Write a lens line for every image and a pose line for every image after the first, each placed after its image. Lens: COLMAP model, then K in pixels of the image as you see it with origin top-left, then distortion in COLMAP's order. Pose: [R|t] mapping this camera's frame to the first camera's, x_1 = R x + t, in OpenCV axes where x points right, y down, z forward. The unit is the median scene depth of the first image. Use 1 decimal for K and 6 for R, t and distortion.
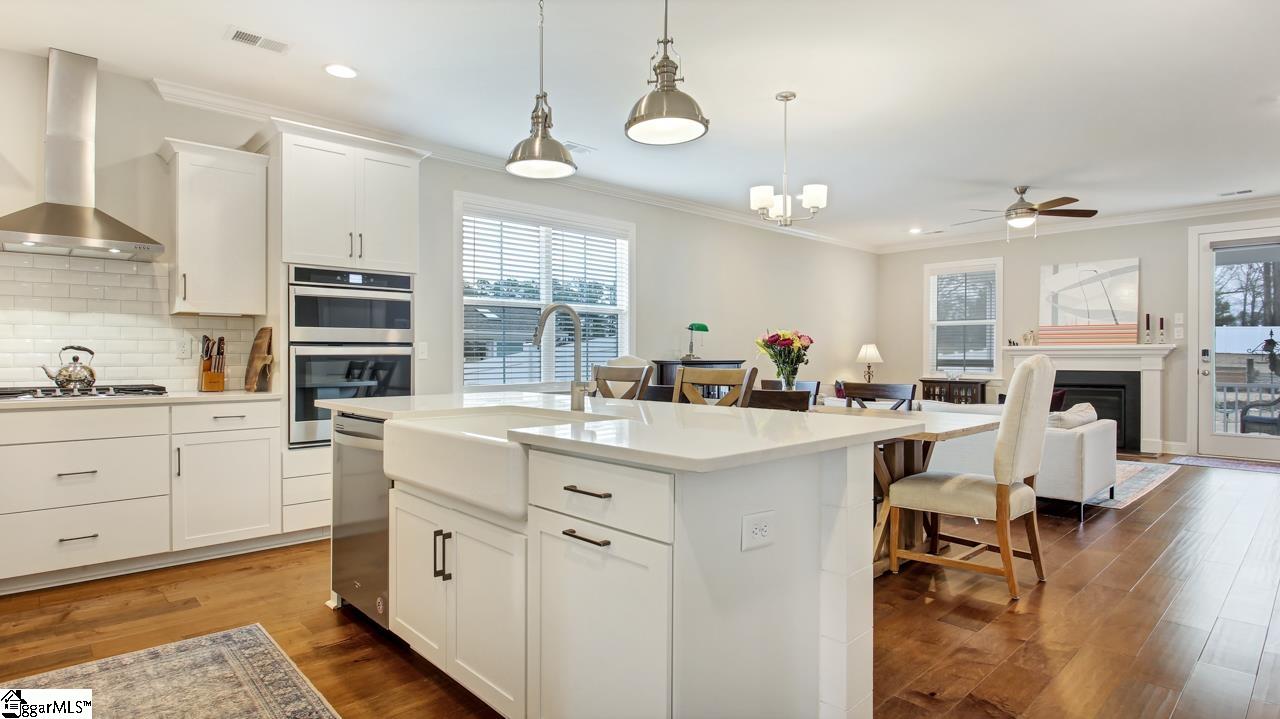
lens RADIAL K [[664.1, 0, 639.3], [0, 664.1, 359.6], [0, 0, 1]] dist [0.004893, -0.010084]
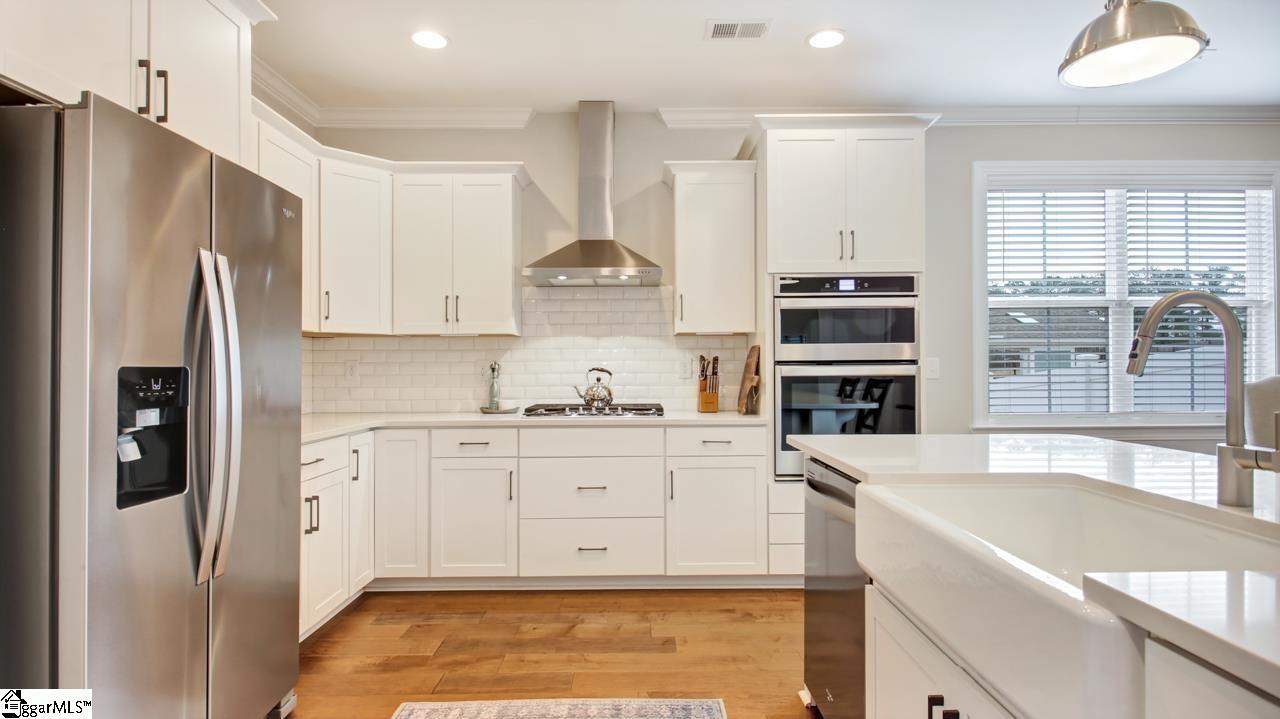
lens RADIAL K [[664.1, 0, 636.8], [0, 664.1, 360.6], [0, 0, 1]] dist [0.004893, -0.010084]
pose [[0.731662, -0.009377, -0.681604, -0.046334], [0.000242, 0.999909, -0.013496, -0.013790], [0.681668, 0.009709, 0.731597, 0.192162]]
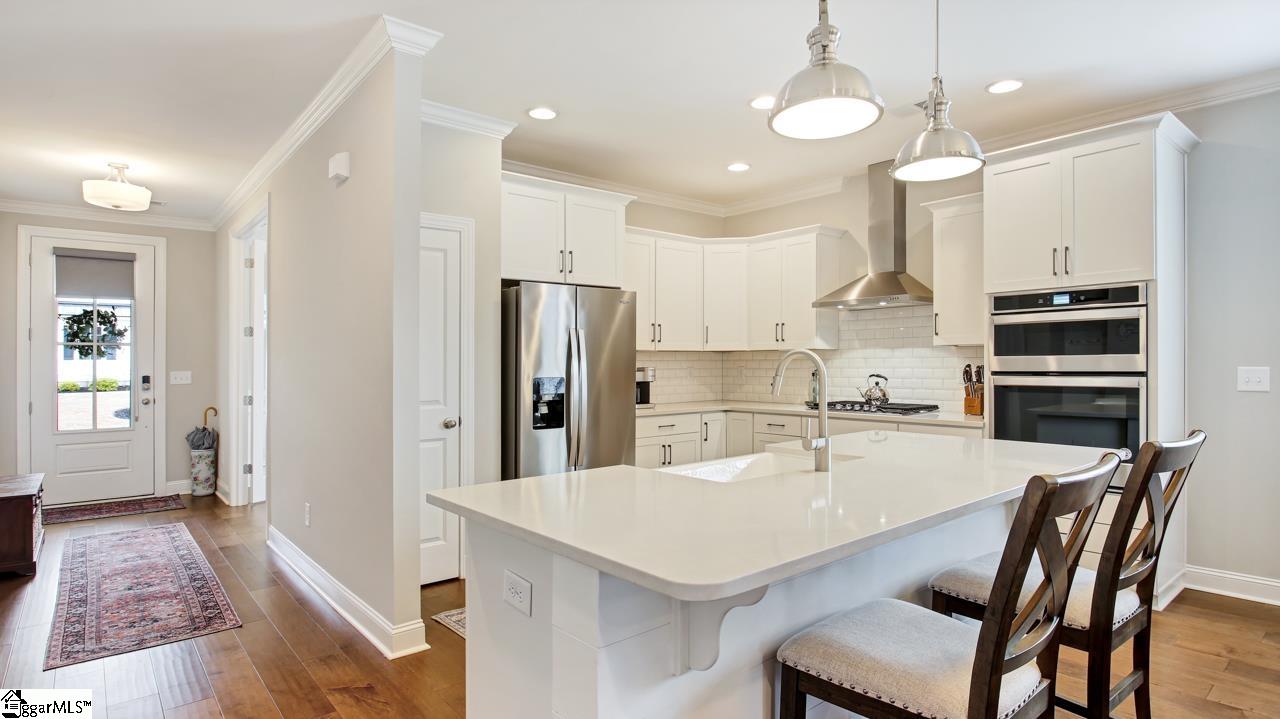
lens RADIAL K [[664.1, 0, 646.4], [0, 664.1, 357.4], [0, 0, 1]] dist [0.004893, -0.010084]
pose [[-0.050101, -0.007716, -0.998714, 0.446985], [-0.001639, 0.999969, -0.007643, -0.034985], [0.998743, 0.001254, -0.050112, 0.465462]]
